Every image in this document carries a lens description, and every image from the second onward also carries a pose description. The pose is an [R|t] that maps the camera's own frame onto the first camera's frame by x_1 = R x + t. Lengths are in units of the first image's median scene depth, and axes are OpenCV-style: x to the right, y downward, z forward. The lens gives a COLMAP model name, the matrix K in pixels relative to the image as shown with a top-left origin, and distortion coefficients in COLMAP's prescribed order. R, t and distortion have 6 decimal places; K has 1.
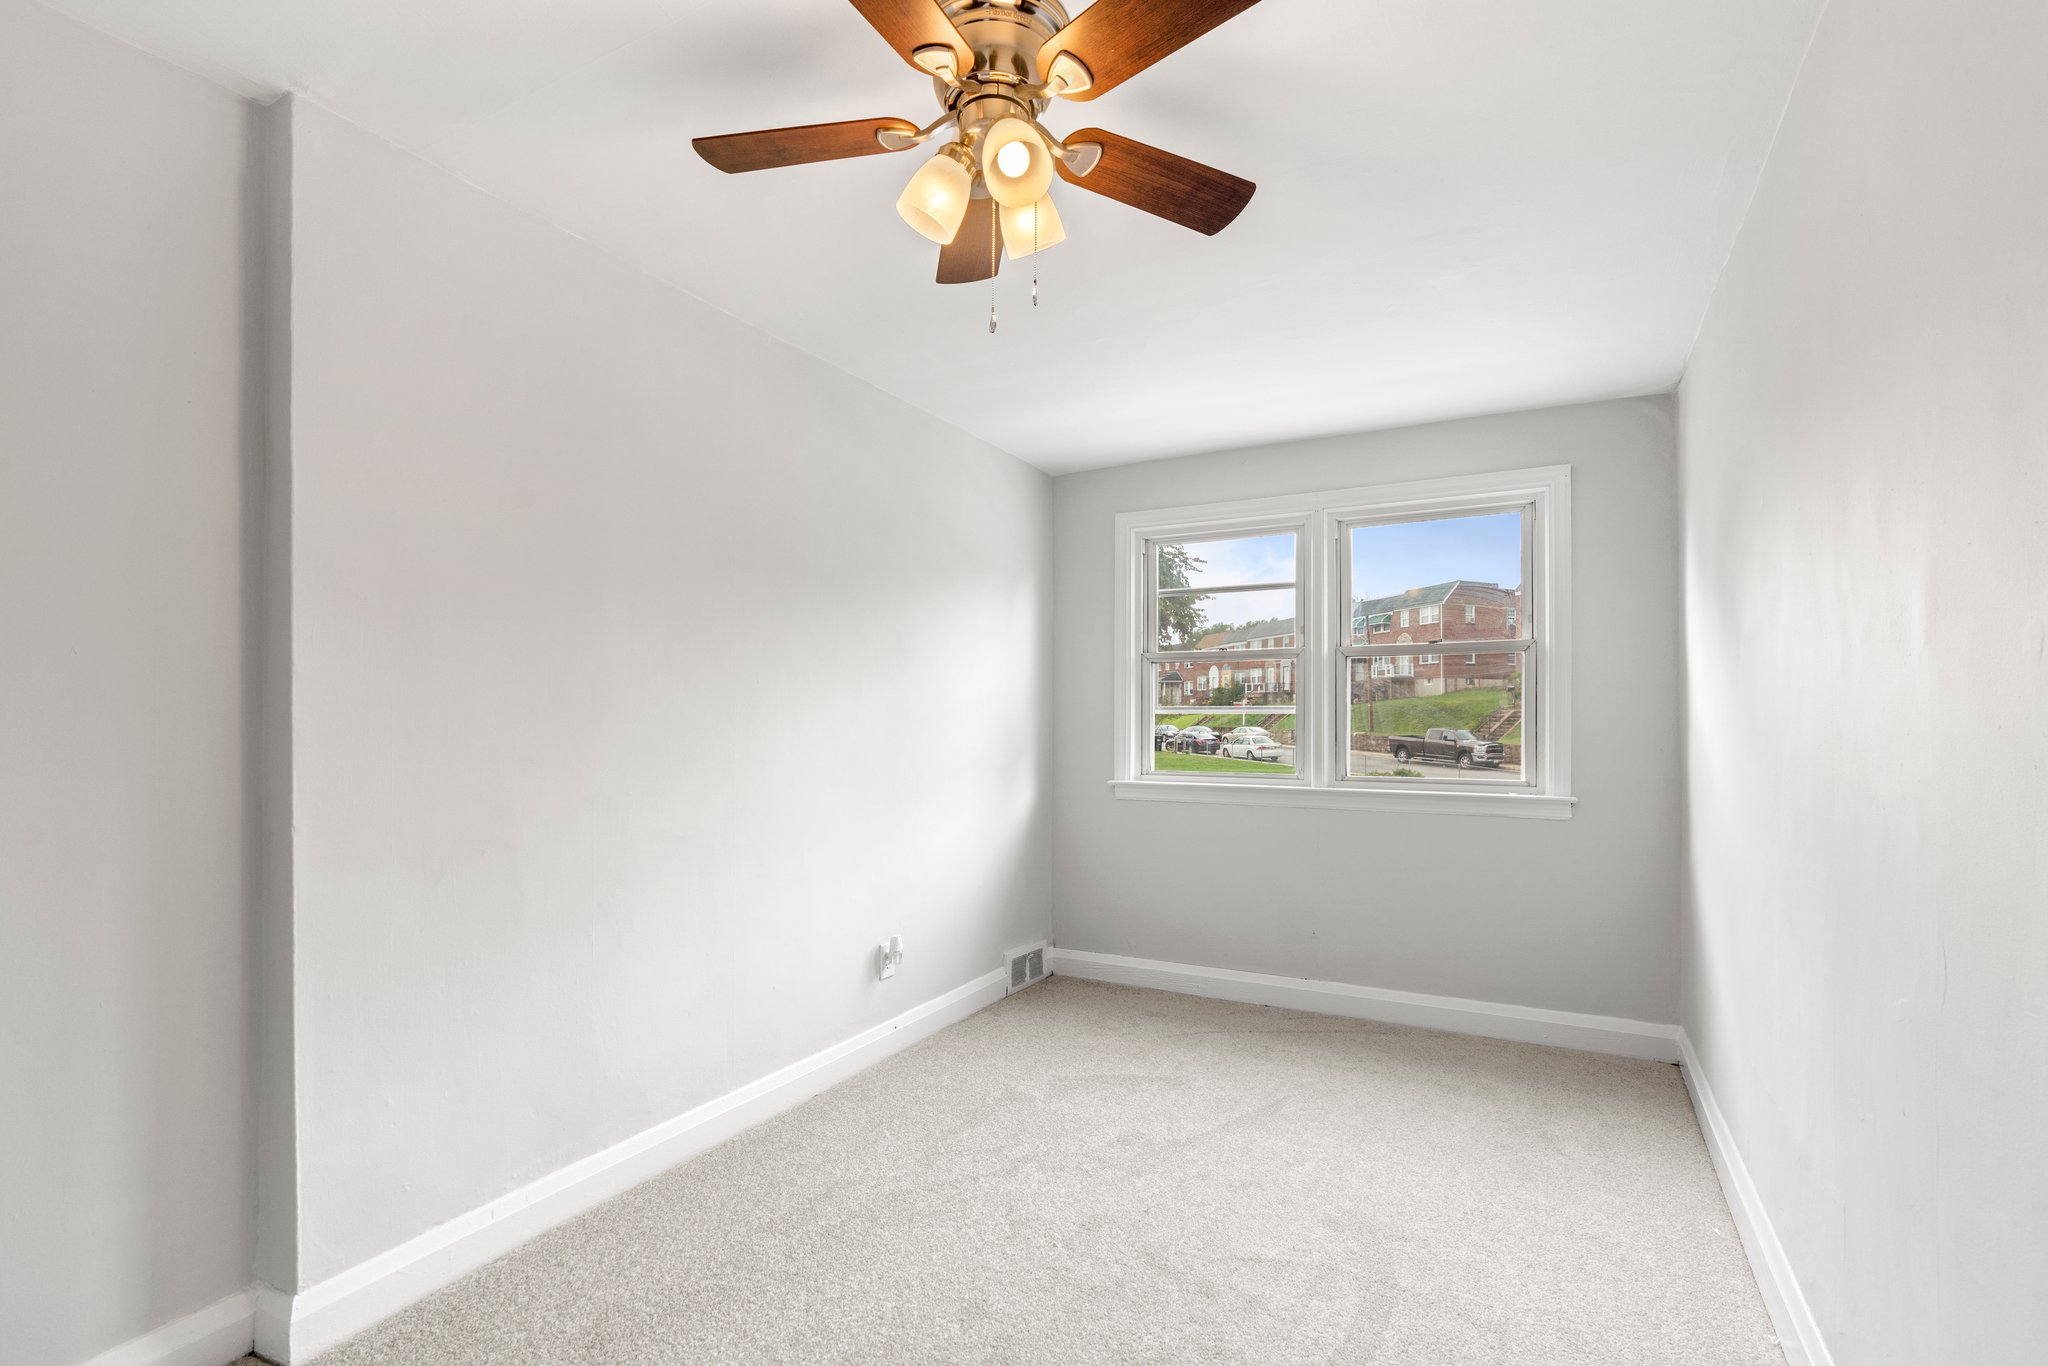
lens RADIAL K [[927.0, 0, 1028.5], [0, 927.0, 748.6], [0, 0, 1]] dist [-0.013410, 0.006836]
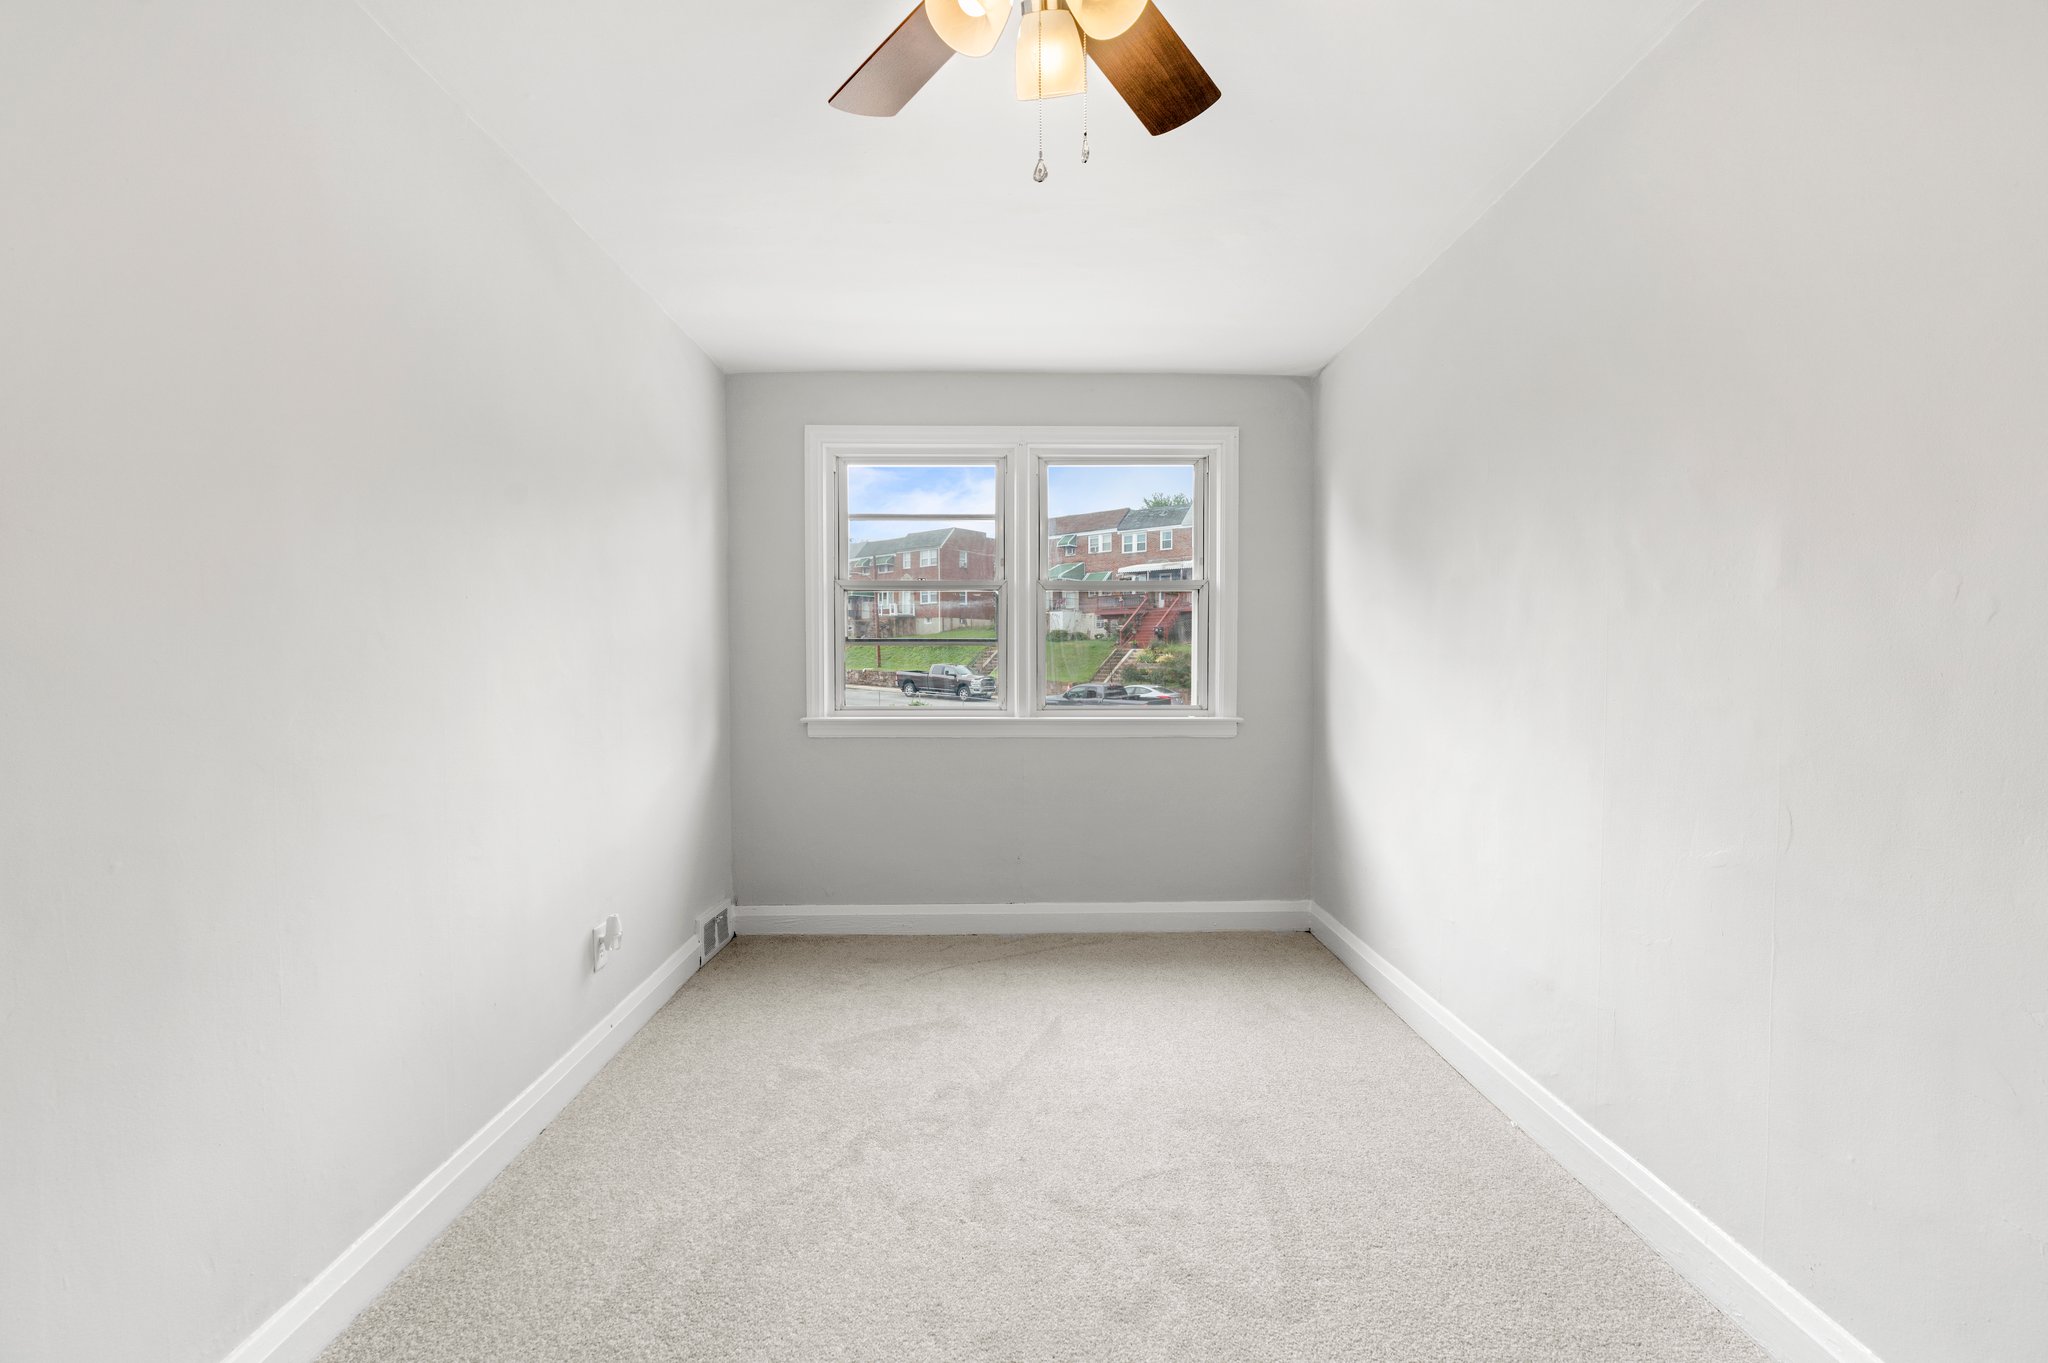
lens RADIAL K [[927.0, 0, 1004.3], [0, 927.0, 722.7], [0, 0, 1]] dist [-0.013410, 0.006836]
pose [[0.871233, -0.036275, 0.489527, -0.235633], [0.016787, 0.998884, 0.044144, 0.002758], [-0.490582, -0.030242, 0.870870, 0.127242]]
